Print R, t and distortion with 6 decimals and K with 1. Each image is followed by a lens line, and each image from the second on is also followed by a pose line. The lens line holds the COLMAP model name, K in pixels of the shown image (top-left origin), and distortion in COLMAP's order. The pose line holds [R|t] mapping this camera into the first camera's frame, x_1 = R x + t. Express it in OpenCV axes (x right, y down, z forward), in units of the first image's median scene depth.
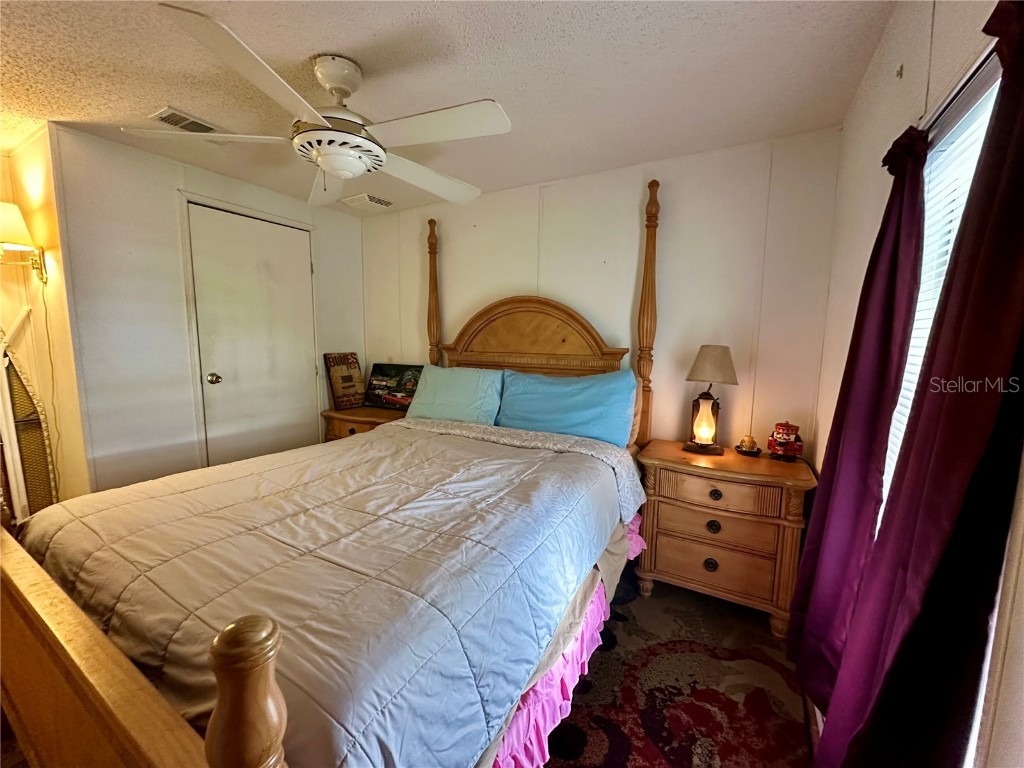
lens RADIAL K [[417.6, 0, 509.9], [0, 417.6, 373.2], [0, 0, 1]] dist [0.031611, 0.000140]
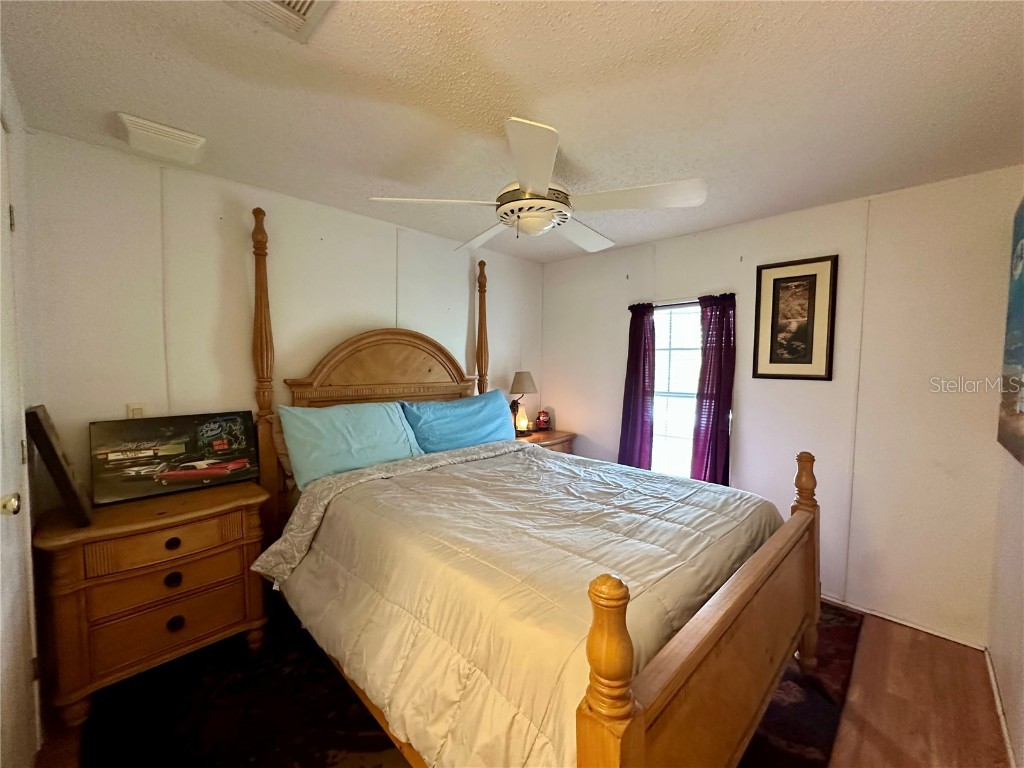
lens RADIAL K [[409.7, 0, 512.2], [0, 409.7, 384.4], [0, 0, 1]] dist [-0.004188, 0.000826]
pose [[0.247666, -0.049964, 0.967556, -0.872149], [0.082098, 0.996160, 0.030427, -0.054243], [-0.965361, 0.071898, 0.250817, 0.483485]]
